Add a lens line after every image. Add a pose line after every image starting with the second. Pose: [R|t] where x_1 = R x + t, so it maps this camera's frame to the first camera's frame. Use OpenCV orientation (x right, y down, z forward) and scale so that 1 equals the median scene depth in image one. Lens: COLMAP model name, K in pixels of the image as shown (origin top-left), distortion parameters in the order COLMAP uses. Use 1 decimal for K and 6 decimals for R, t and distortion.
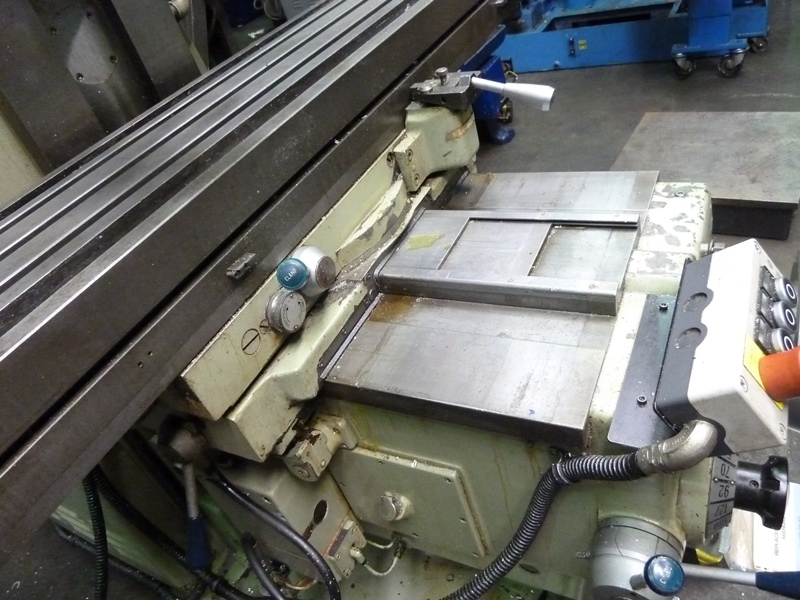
lens RADIAL K [[600.4, 0, 402.5], [0, 600.4, 301.7], [0, 0, 1]] dist [-0.024443, -0.008217]
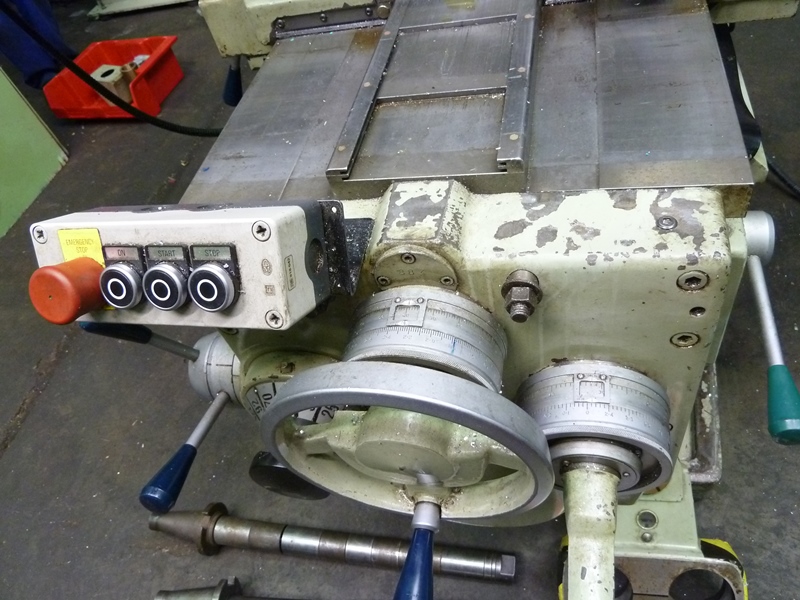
lens RADIAL K [[600.4, 0, 402.5], [0, 600.4, 301.7], [0, 0, 1]] dist [-0.024443, -0.008217]
pose [[0.303086, 0.843387, -0.443664, 0.661587], [-0.473214, 0.537305, 0.698121, -0.382777], [0.827168, -0.001643, 0.561952, 0.504407]]
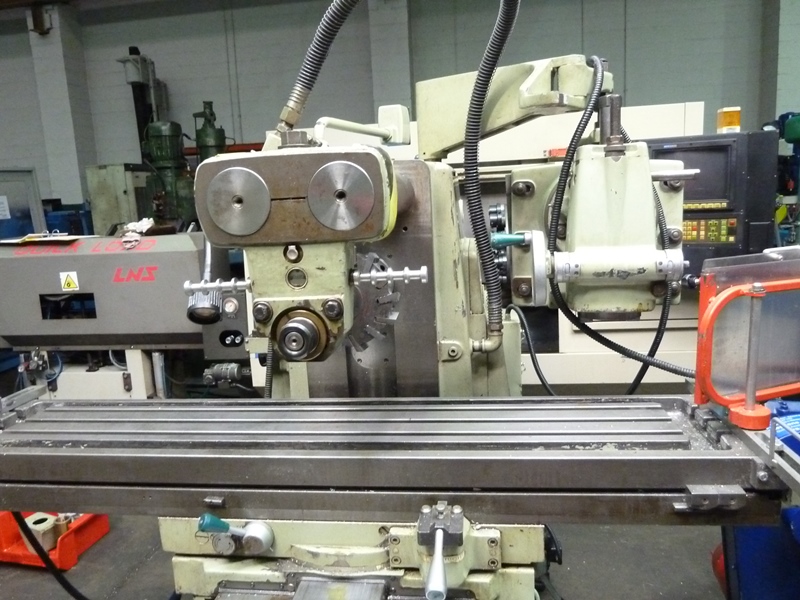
lens RADIAL K [[600.4, 0, 402.5], [0, 600.4, 301.7], [0, 0, 1]] dist [-0.024443, -0.008217]
pose [[0.329300, 0.395305, -0.857494, 0.917811], [-0.611861, 0.781013, 0.125077, -0.824371], [0.719158, 0.483479, 0.499059, 0.156314]]
